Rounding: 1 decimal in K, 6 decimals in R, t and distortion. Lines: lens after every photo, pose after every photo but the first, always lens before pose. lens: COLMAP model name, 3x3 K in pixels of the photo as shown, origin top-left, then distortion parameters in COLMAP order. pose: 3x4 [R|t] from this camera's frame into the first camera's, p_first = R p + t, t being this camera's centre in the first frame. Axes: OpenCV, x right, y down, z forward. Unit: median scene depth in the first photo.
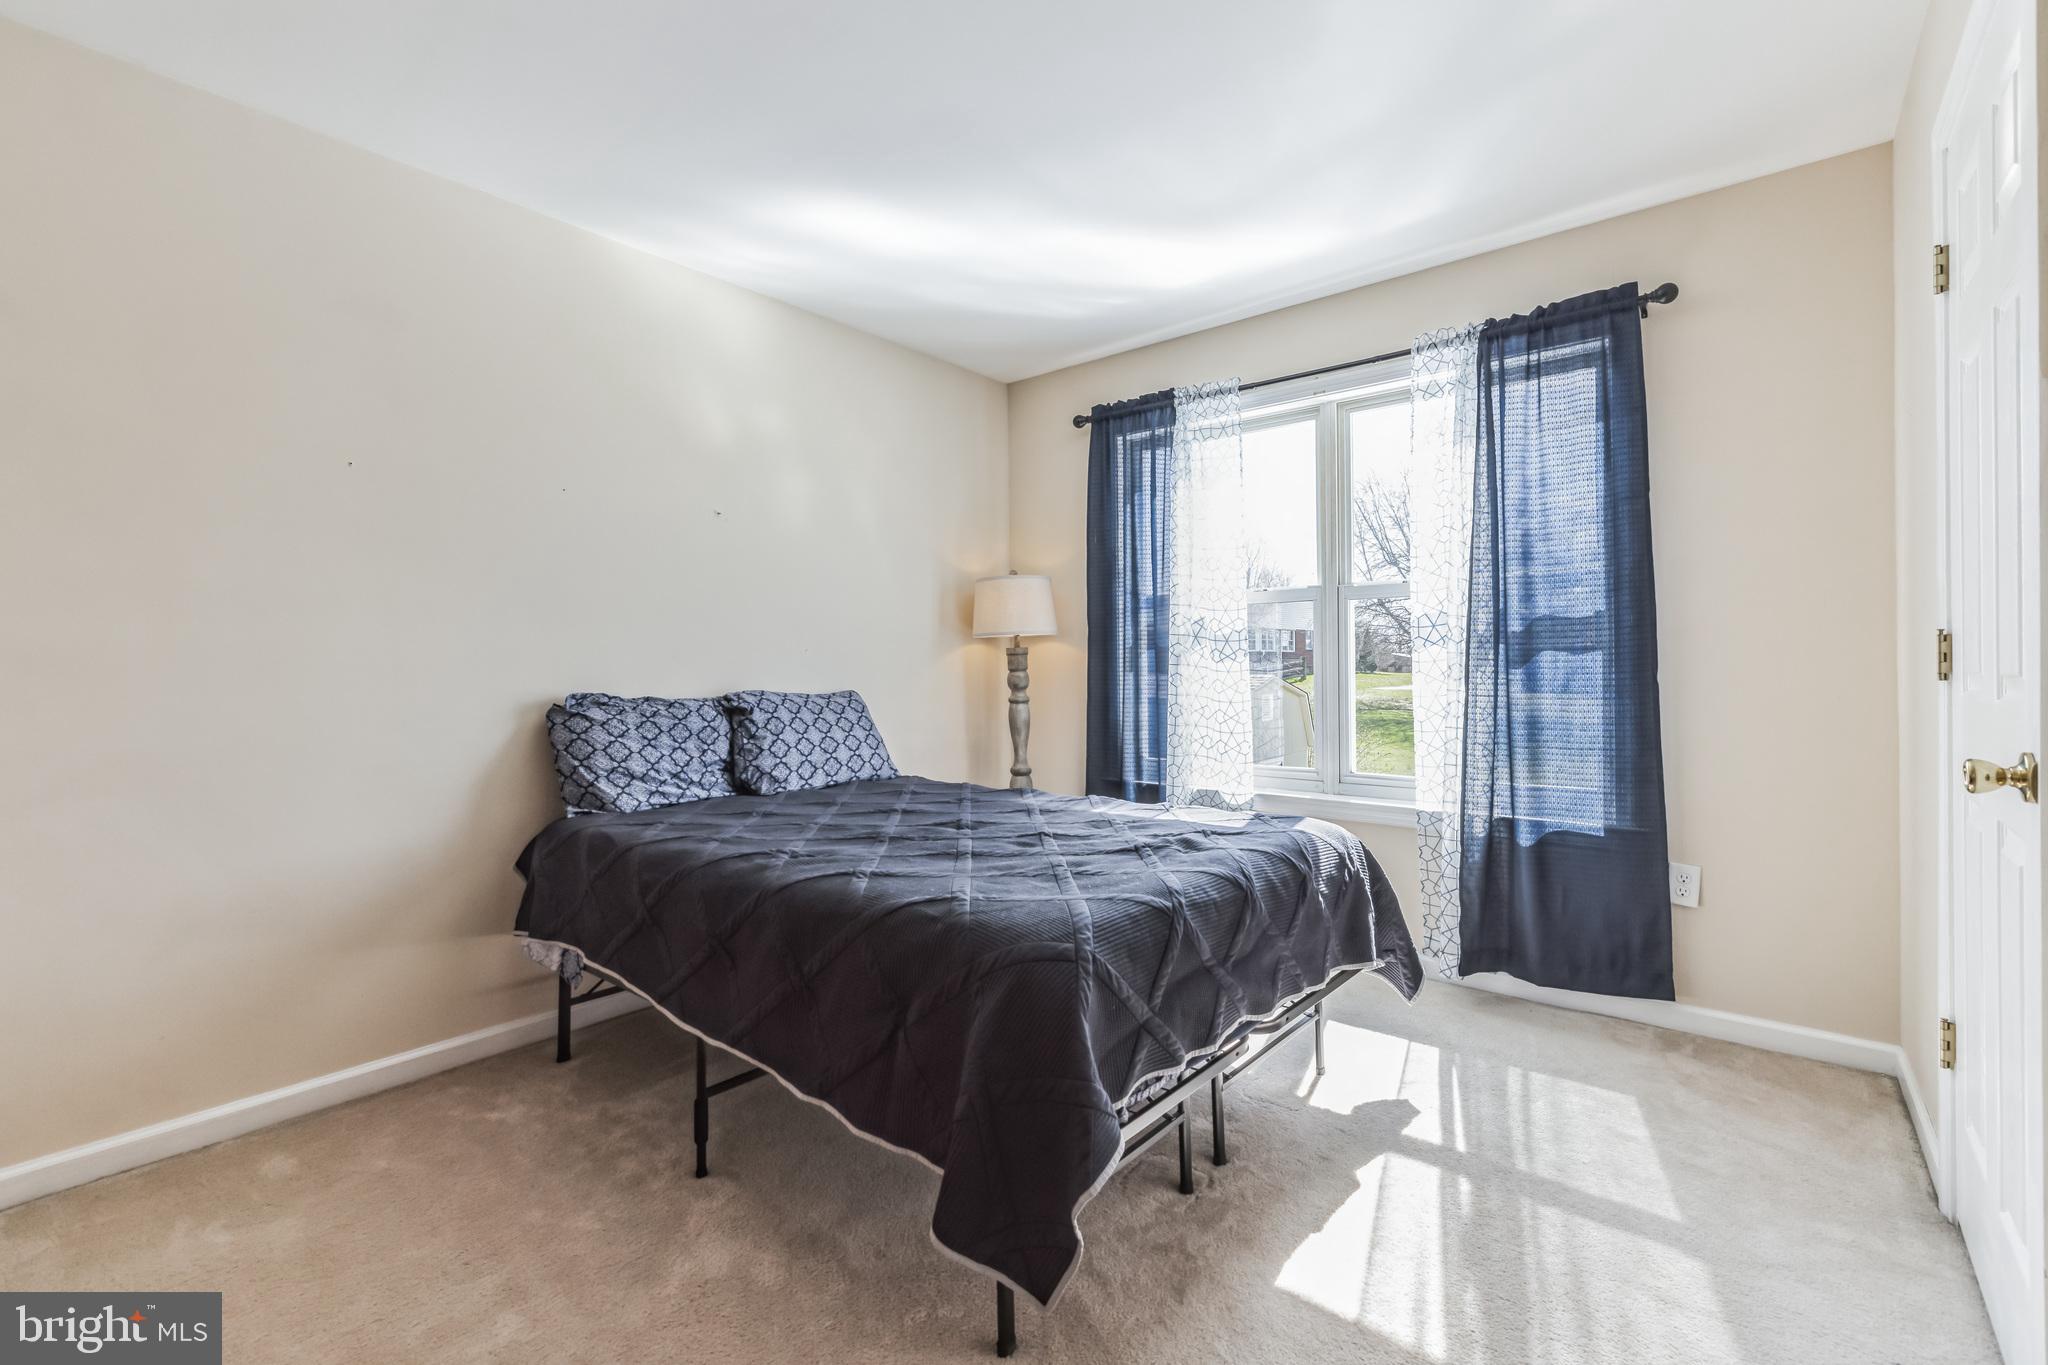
lens RADIAL K [[888.0, 0, 1010.4], [0, 888.0, 677.6], [0, 0, 1]] dist [0.001262, 0.001573]
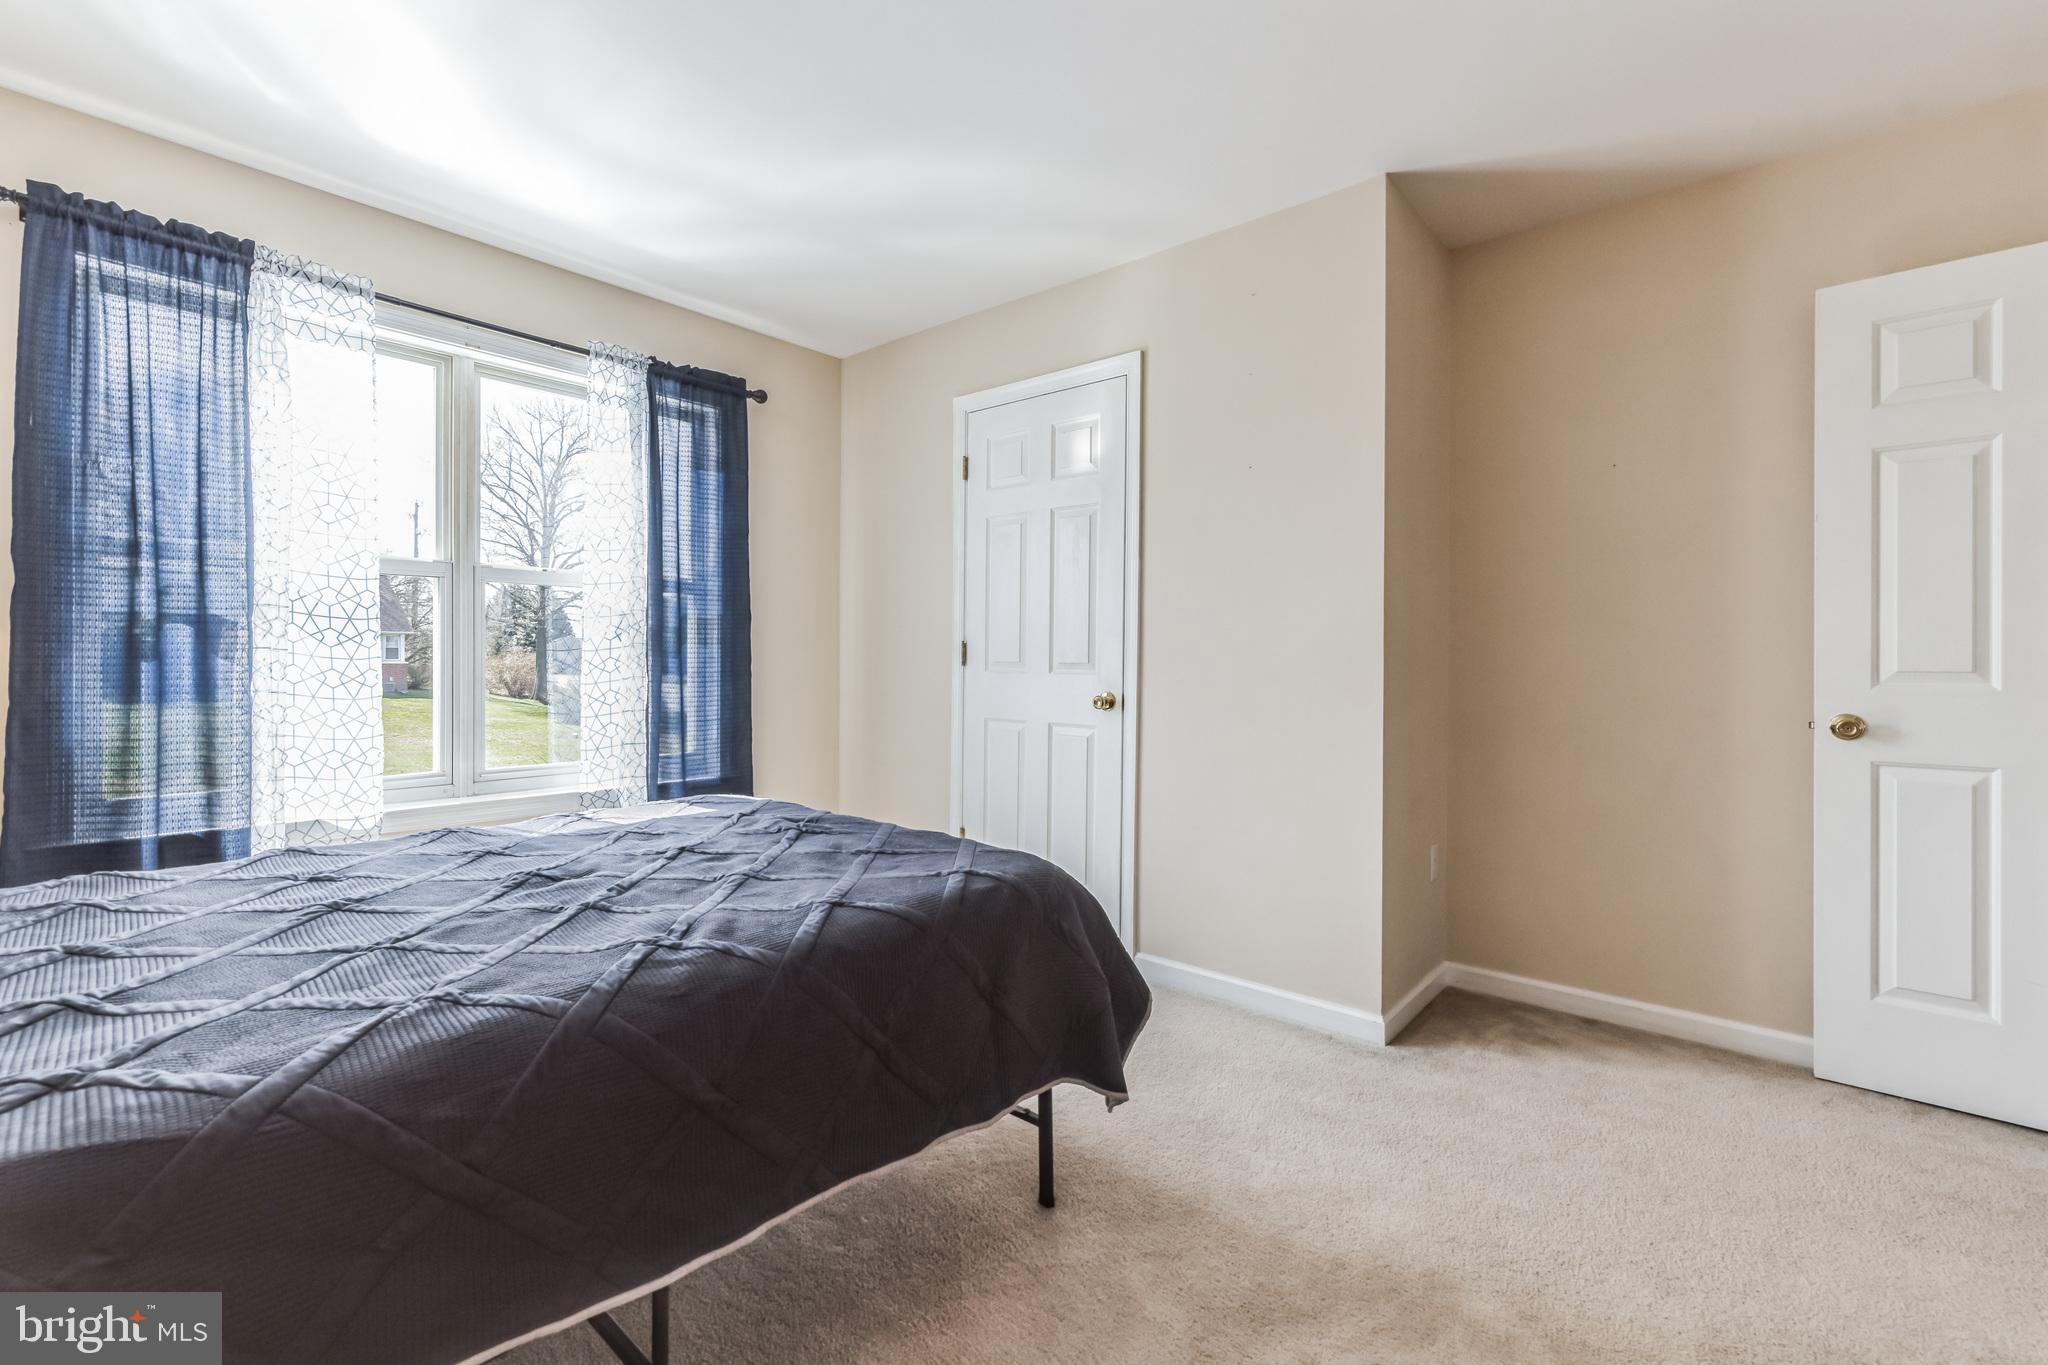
lens RADIAL K [[888.0, 0, 1010.8], [0, 888.0, 666.3], [0, 0, 1]] dist [0.001262, 0.001573]
pose [[0.013892, -0.008768, 0.999865, -0.530178], [0.000531, 0.999961, 0.008762, -0.007046], [-0.999903, 0.000410, 0.013896, 0.441405]]
